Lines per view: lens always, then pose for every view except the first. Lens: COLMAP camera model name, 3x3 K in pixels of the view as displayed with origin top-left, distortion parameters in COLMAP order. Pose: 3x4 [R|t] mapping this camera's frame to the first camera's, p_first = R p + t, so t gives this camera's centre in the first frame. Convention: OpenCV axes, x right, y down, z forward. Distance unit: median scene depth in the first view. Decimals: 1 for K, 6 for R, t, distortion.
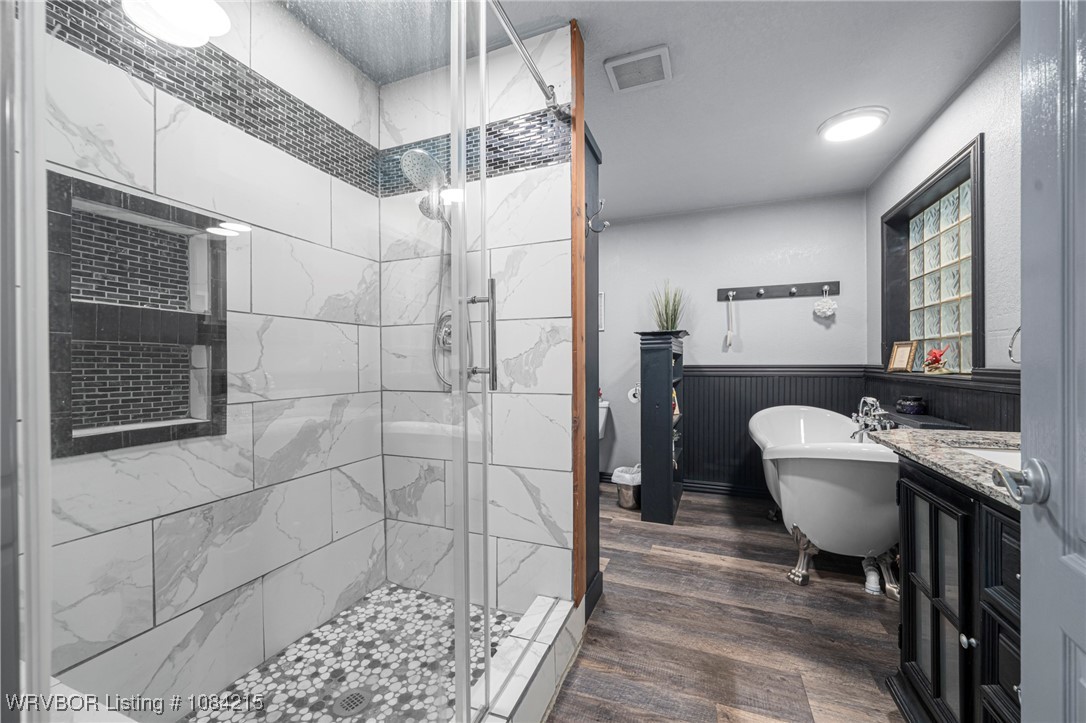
lens RADIAL K [[445.3, 0, 535.0], [0, 445.3, 367.2], [0, 0, 1]] dist [-0.000417, 0.000327]
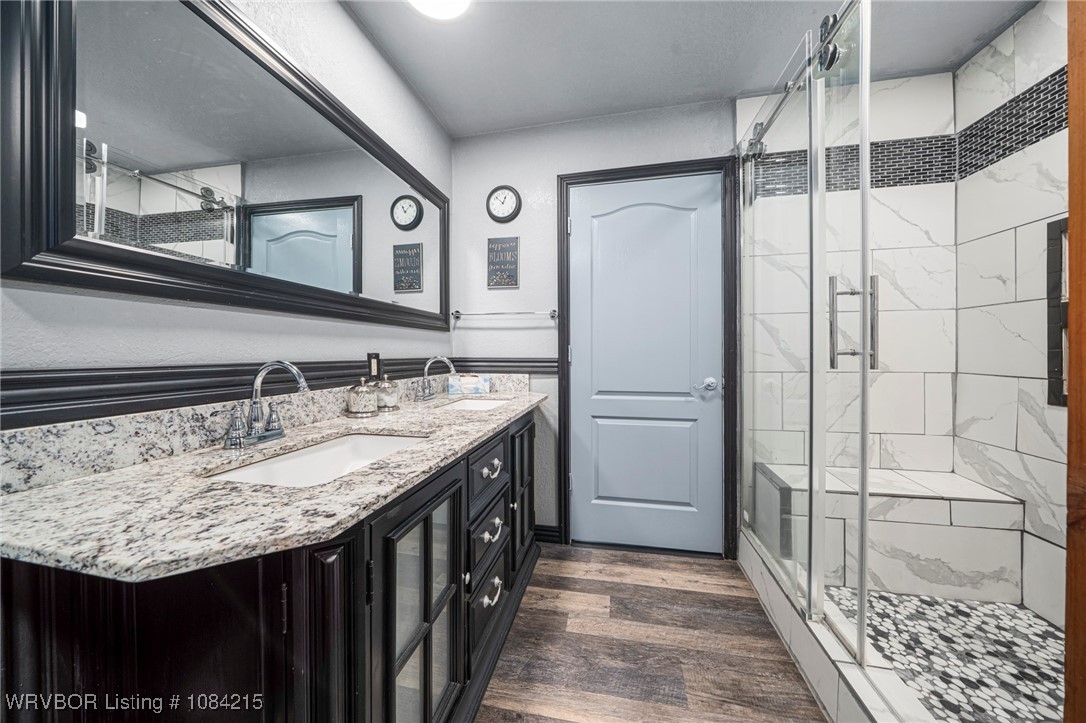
lens RADIAL K [[374.3, 0, 540.1], [0, 374.3, 354.2], [0, 0, 1]] dist [-0.007484, -0.000342]
pose [[-0.984719, 0.012195, -0.173726, 0.995950], [0.010280, 0.999876, 0.011921, -0.009154], [0.173850, 0.009953, -0.984722, 2.124868]]
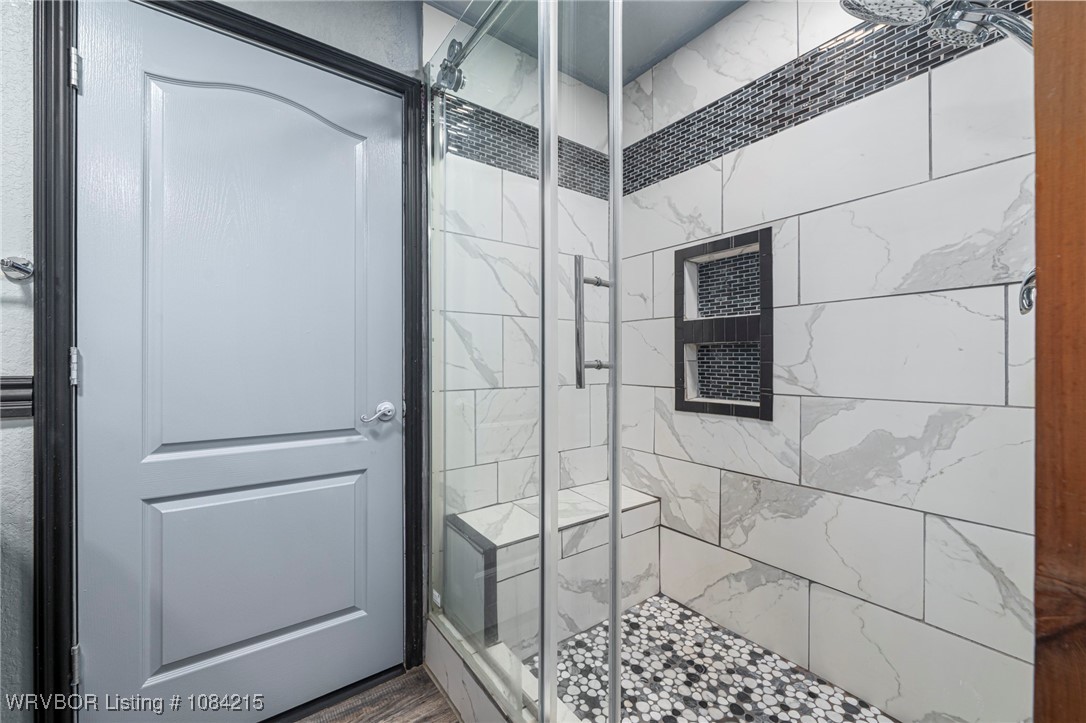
lens RADIAL K [[445.3, 0, 546.1], [0, 445.3, 363.1], [0, 0, 1]] dist [-0.000417, 0.000327]
pose [[-0.541240, 0.008716, -0.840823, 0.769852], [-0.000803, 0.999940, 0.010882, -0.005465], [0.840868, 0.006565, -0.541200, 1.649574]]
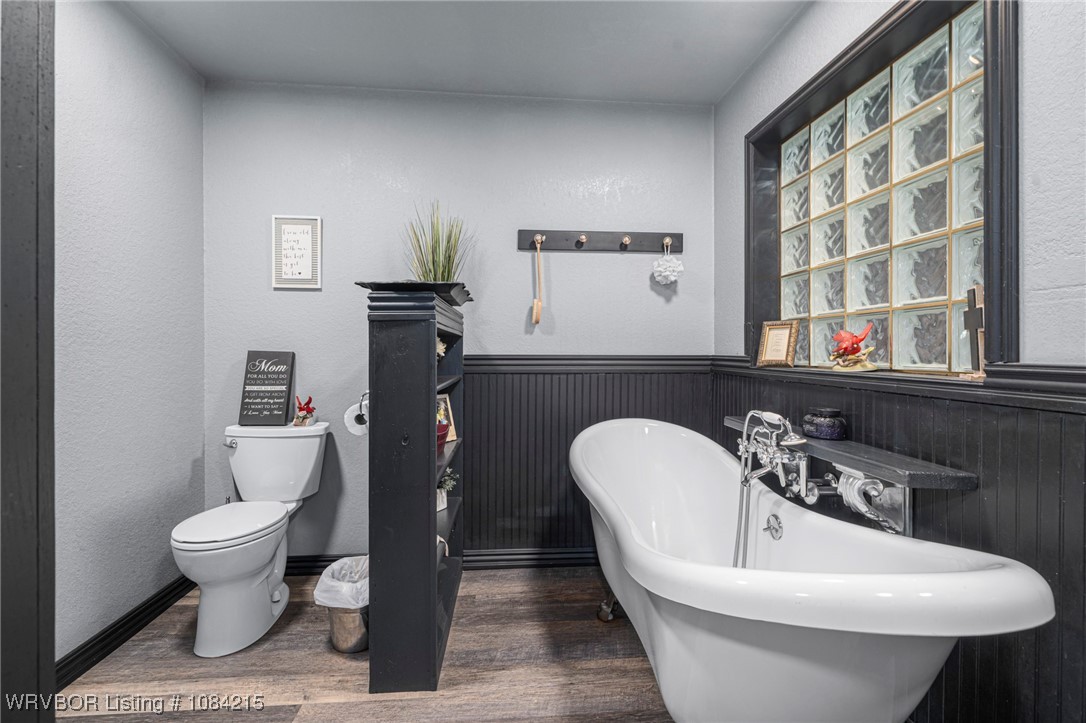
lens RADIAL K [[472.5, 0, 538.9], [0, 472.5, 356.4], [0, 0, 1]] dist [-0.000443, -0.000025]
pose [[0.897124, 0.003210, 0.441768, 0.157340], [-0.002675, 0.999995, -0.001832, -0.001837], [-0.441772, 0.000462, 0.897127, 0.426558]]
